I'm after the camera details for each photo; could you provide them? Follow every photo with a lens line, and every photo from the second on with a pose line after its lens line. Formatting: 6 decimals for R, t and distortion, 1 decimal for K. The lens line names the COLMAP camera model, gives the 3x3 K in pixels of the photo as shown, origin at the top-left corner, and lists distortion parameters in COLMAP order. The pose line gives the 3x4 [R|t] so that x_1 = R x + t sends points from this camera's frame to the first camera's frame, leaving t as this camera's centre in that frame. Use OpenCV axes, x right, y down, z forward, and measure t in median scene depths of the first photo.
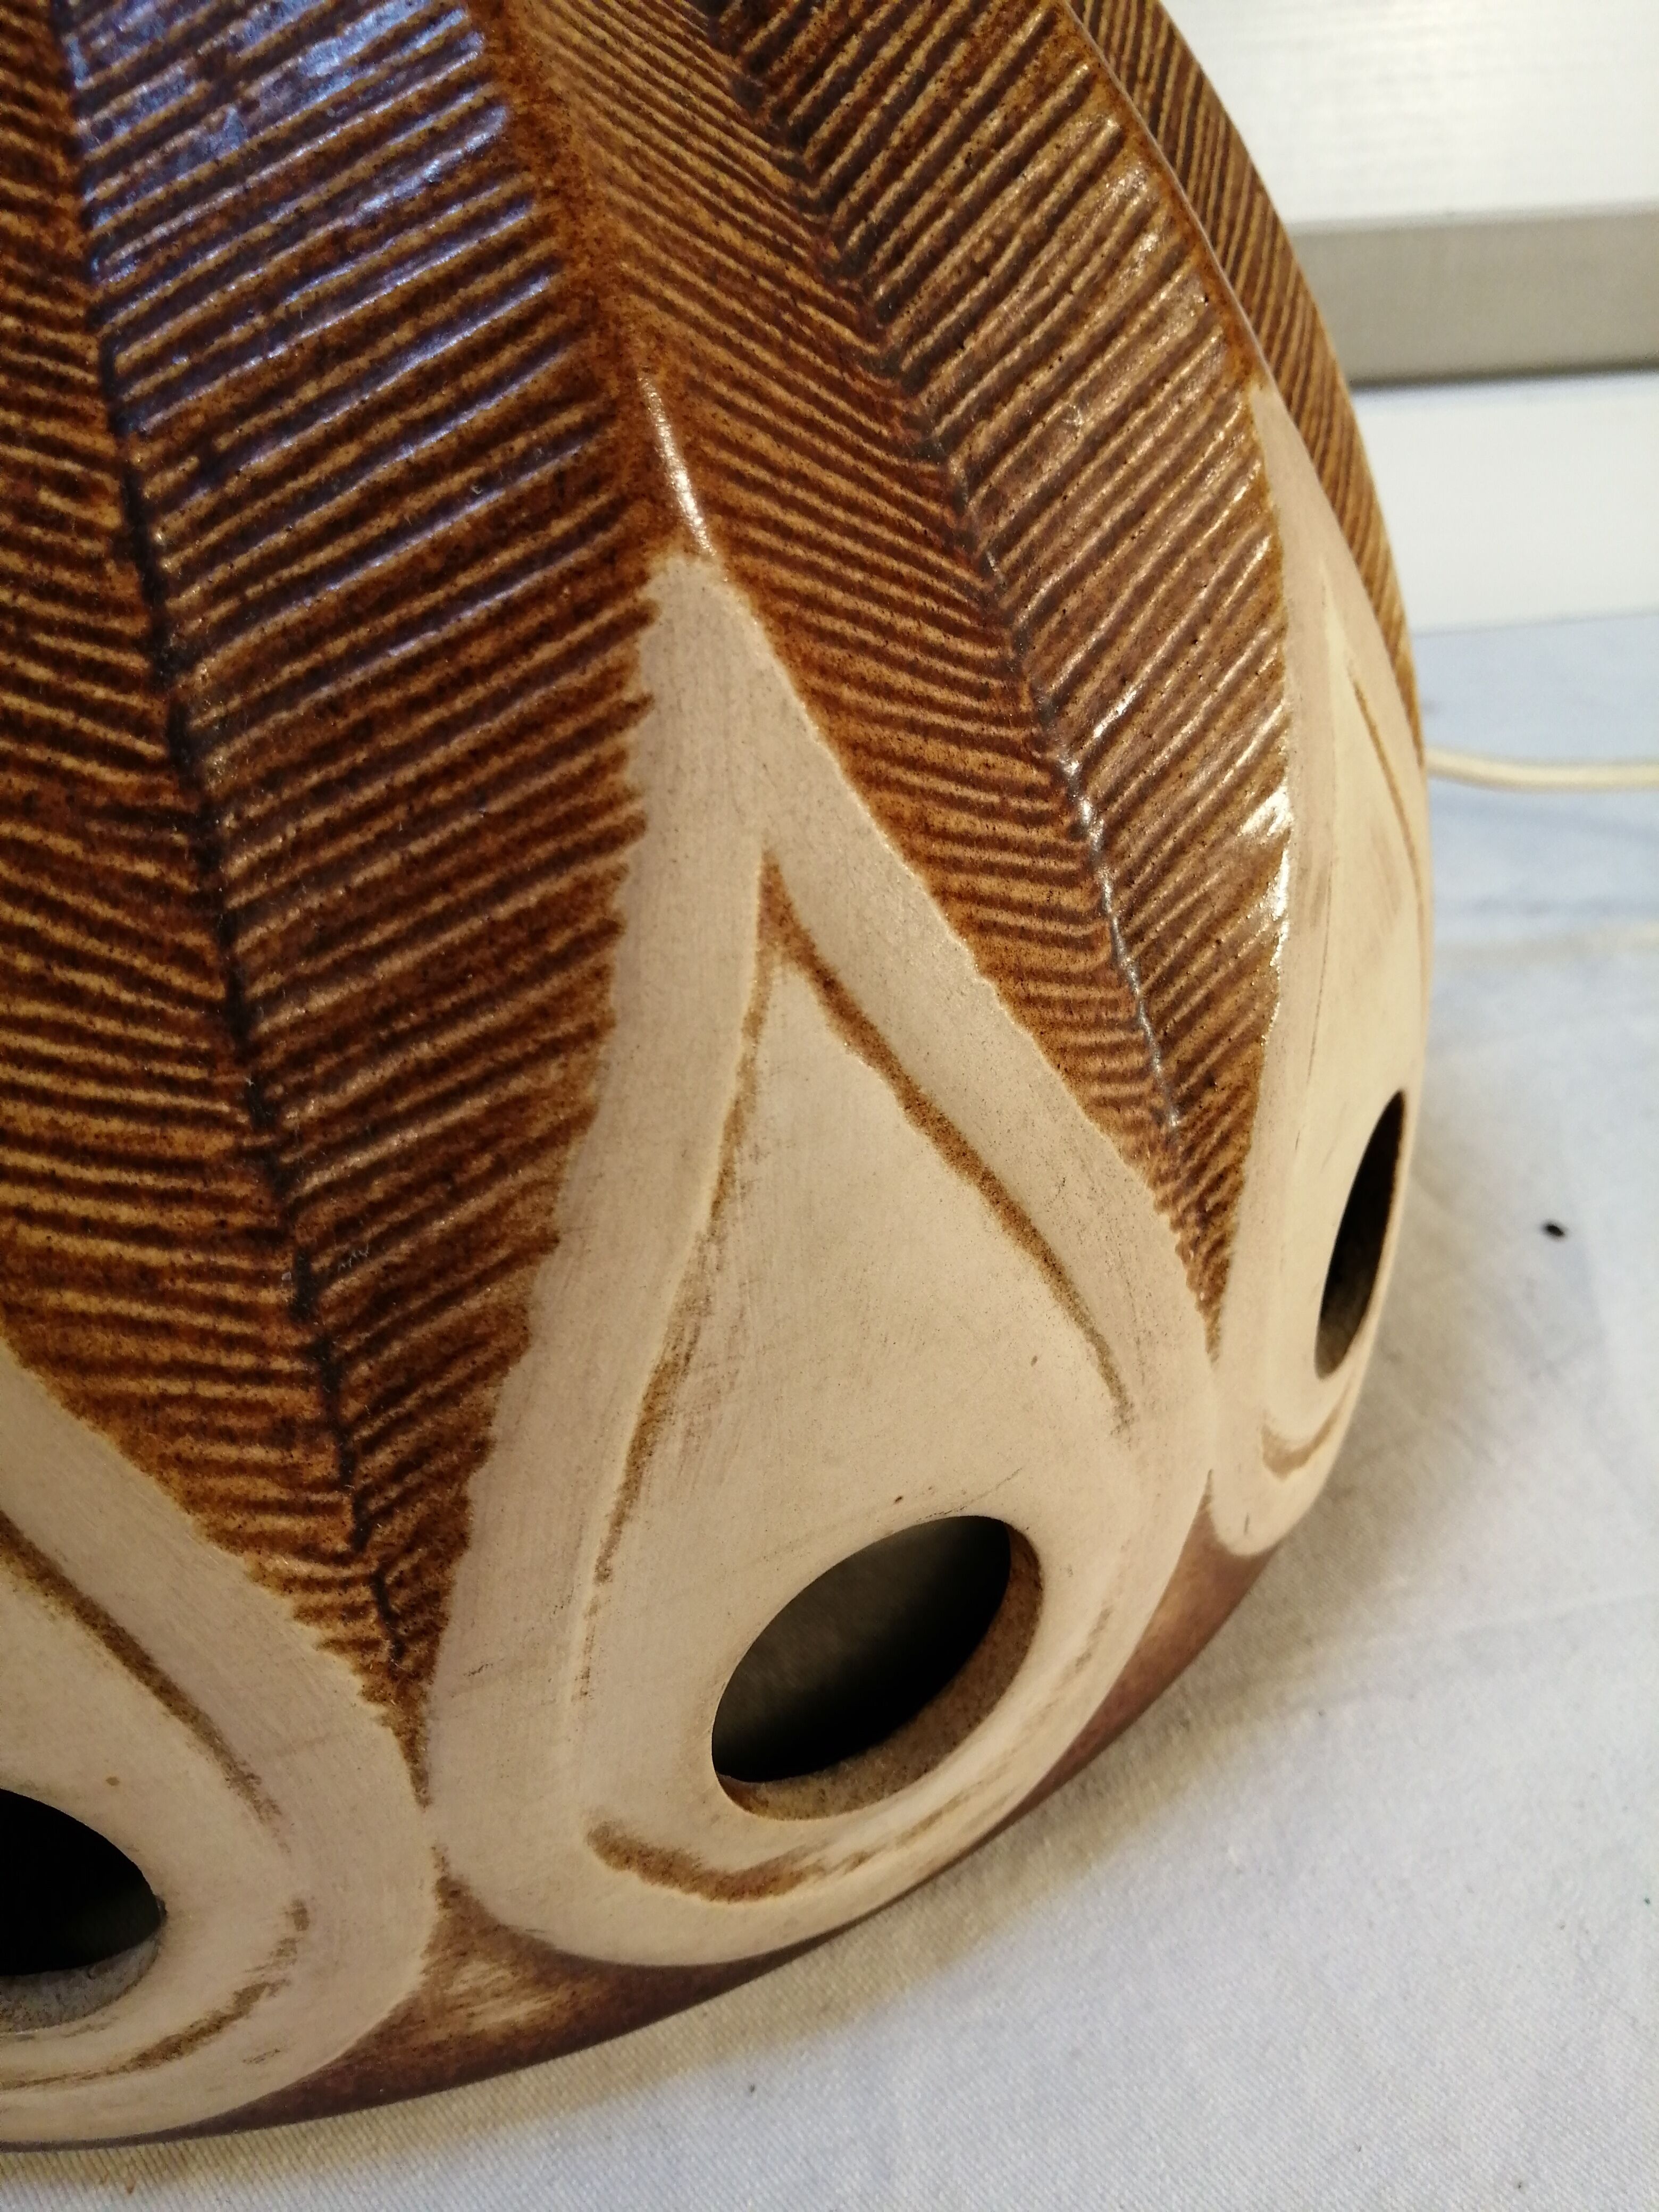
lens RADIAL K [[1792.4, 0, 834.1], [0, 1792.4, 1116.7], [0, 0, 1]] dist [0.046931, -0.175864]
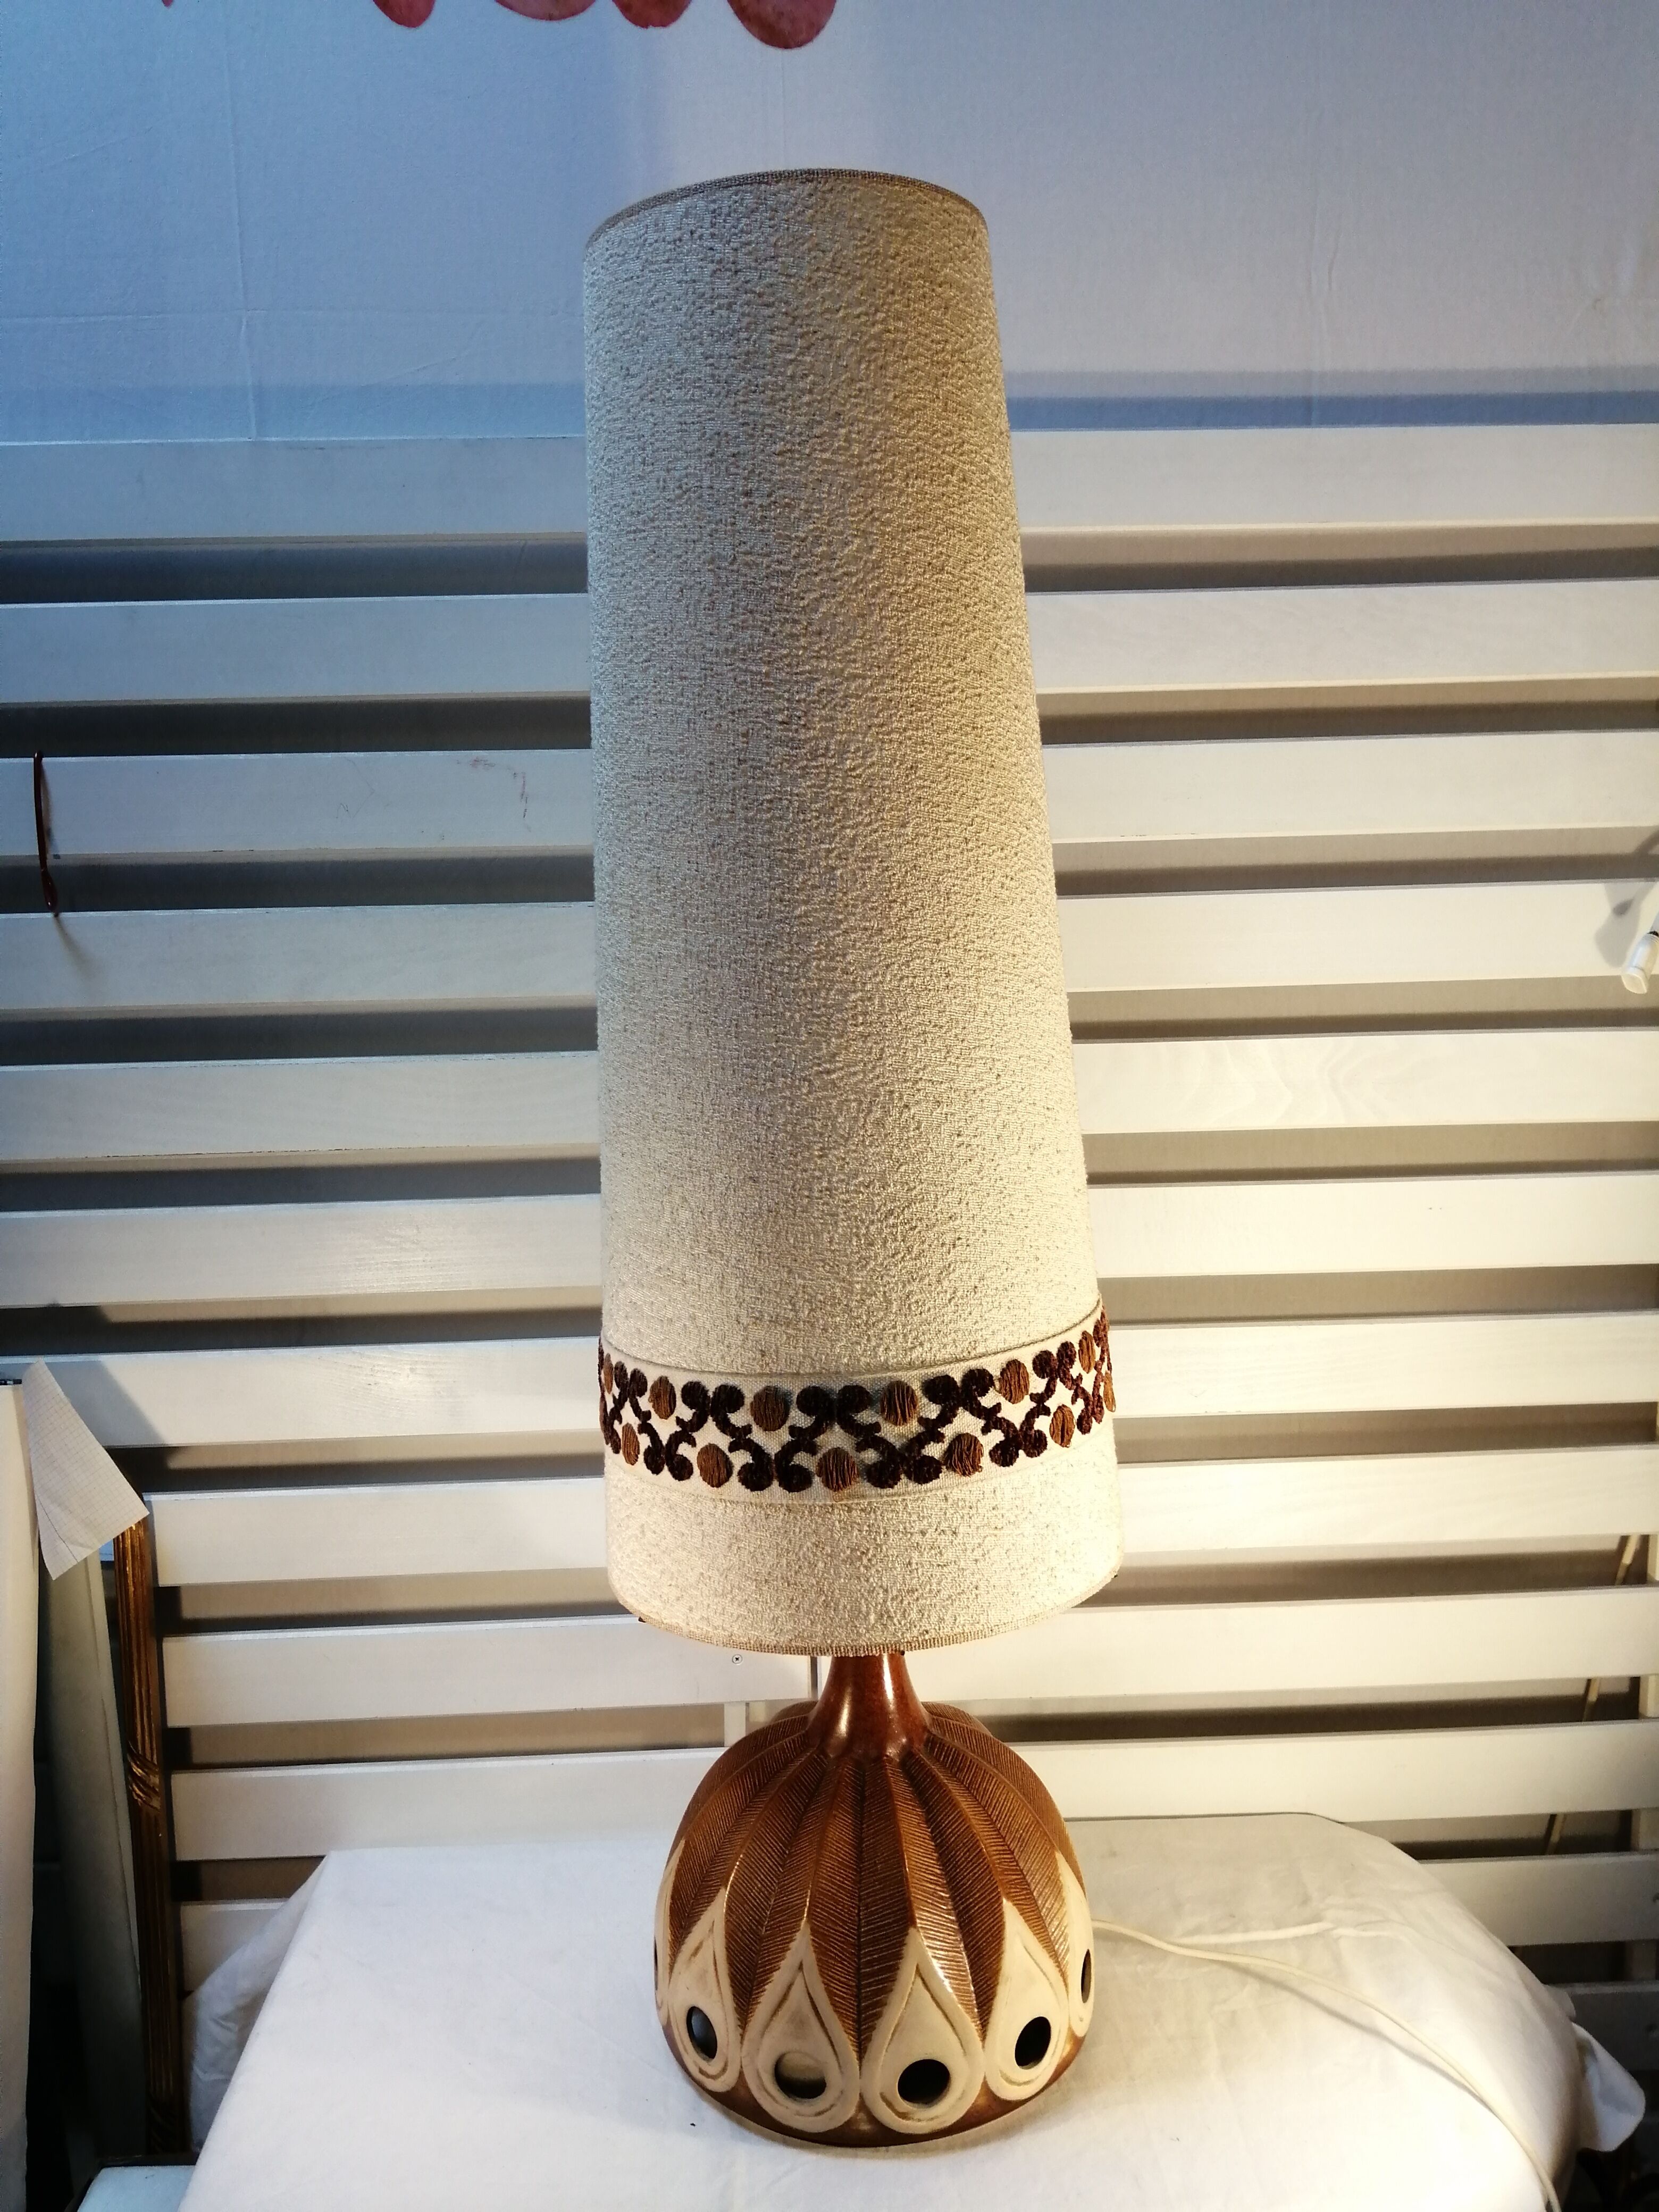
lens RADIAL K [[1787.0, 0, 835.2], [0, 1787.0, 1105.5], [0, 0, 1]] dist [0.087900, -0.178392]
pose [[0.934134, 0.064823, -0.350988, 2.482464], [-0.207764, 0.898351, -0.387039, -0.418579], [0.290221, 0.434469, 0.852648, -8.728495]]
